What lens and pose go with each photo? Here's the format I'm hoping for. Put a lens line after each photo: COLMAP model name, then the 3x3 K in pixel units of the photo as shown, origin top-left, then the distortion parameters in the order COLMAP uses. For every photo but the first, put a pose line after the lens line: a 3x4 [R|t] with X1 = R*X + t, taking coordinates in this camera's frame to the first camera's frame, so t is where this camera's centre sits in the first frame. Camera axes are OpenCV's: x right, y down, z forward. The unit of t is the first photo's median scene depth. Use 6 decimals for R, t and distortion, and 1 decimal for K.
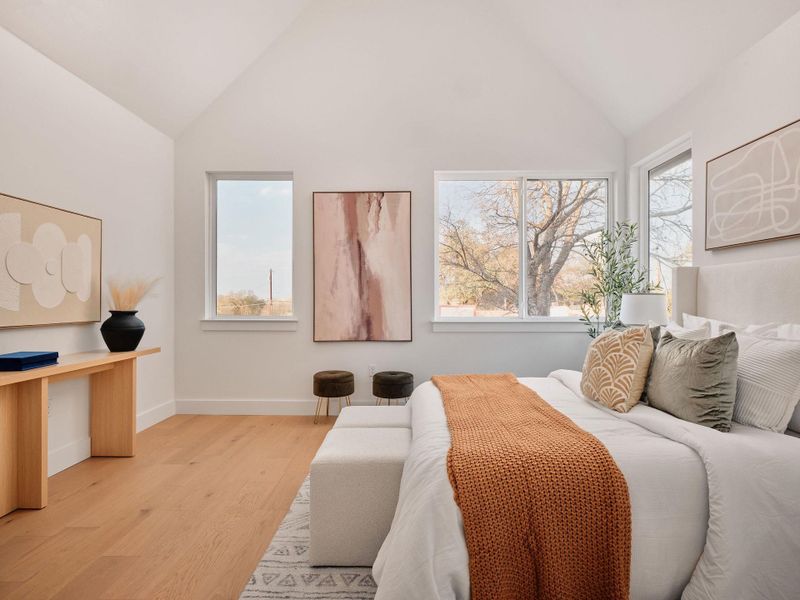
lens RADIAL K [[429.5, 0, 398.3], [0, 429.5, 301.7], [0, 0, 1]] dist [-0.004288, 0.000304]
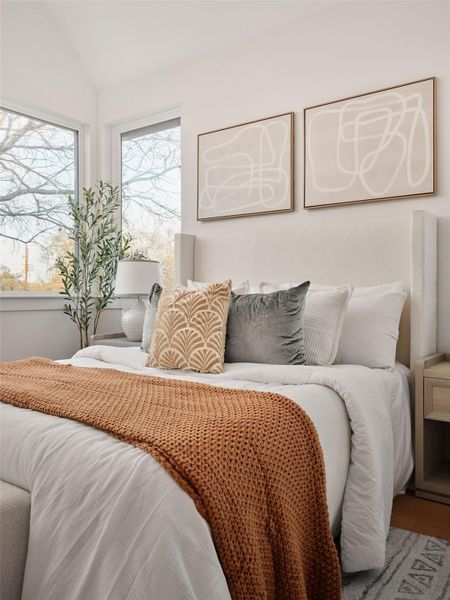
lens RADIAL K [[498.8, 0, 239.4], [0, 498.8, 296.8], [0, 0, 1]] dist [0.008401, -0.020993]
pose [[0.565296, -0.004688, 0.824875, -0.199314], [0.002775, 0.999989, 0.003781, 0.055464], [-0.824884, 0.000152, 0.565302, 0.219394]]
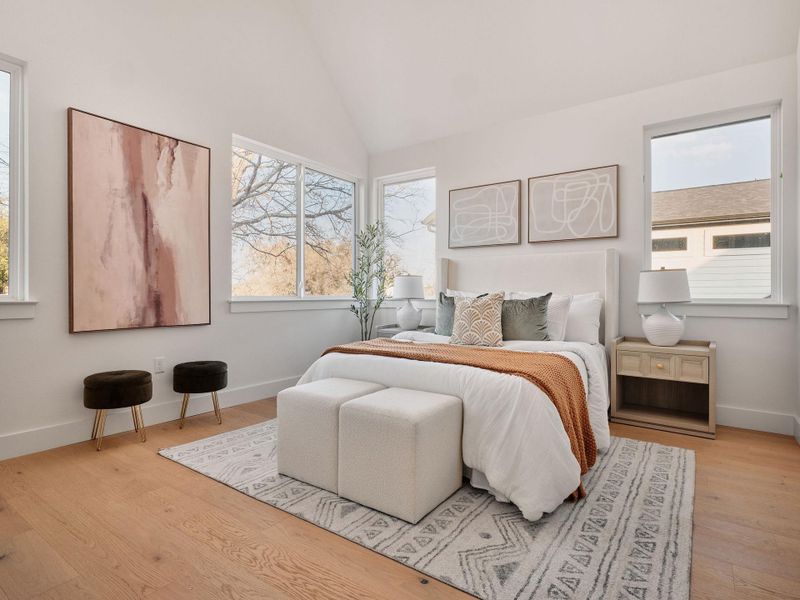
lens RADIAL K [[429.5, 0, 408.9], [0, 429.5, 295.0], [0, 0, 1]] dist [-0.004288, 0.000304]
pose [[0.552196, -0.000539, 0.833714, -0.586919], [-0.000452, 0.999999, 0.000946, 0.042163], [-0.833714, -0.000899, 0.552196, 0.252599]]
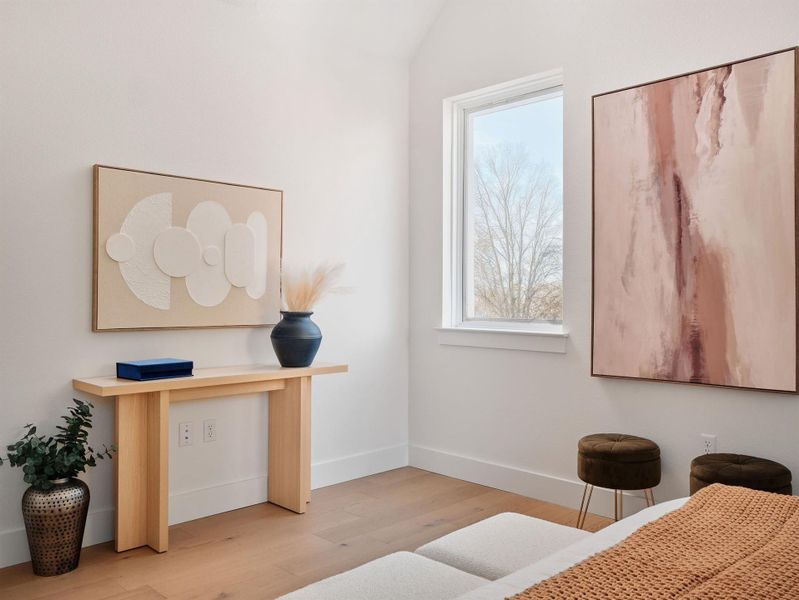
lens RADIAL K [[664.3, 0, 401.1], [0, 664.3, 299.9], [0, 0, 1]] dist [0.008401, -0.020993]
pose [[0.709680, 0.002630, -0.704519, 0.277164], [-0.005917, 0.999980, -0.002227, 0.002493], [0.704499, 0.005749, 0.709682, 0.310499]]
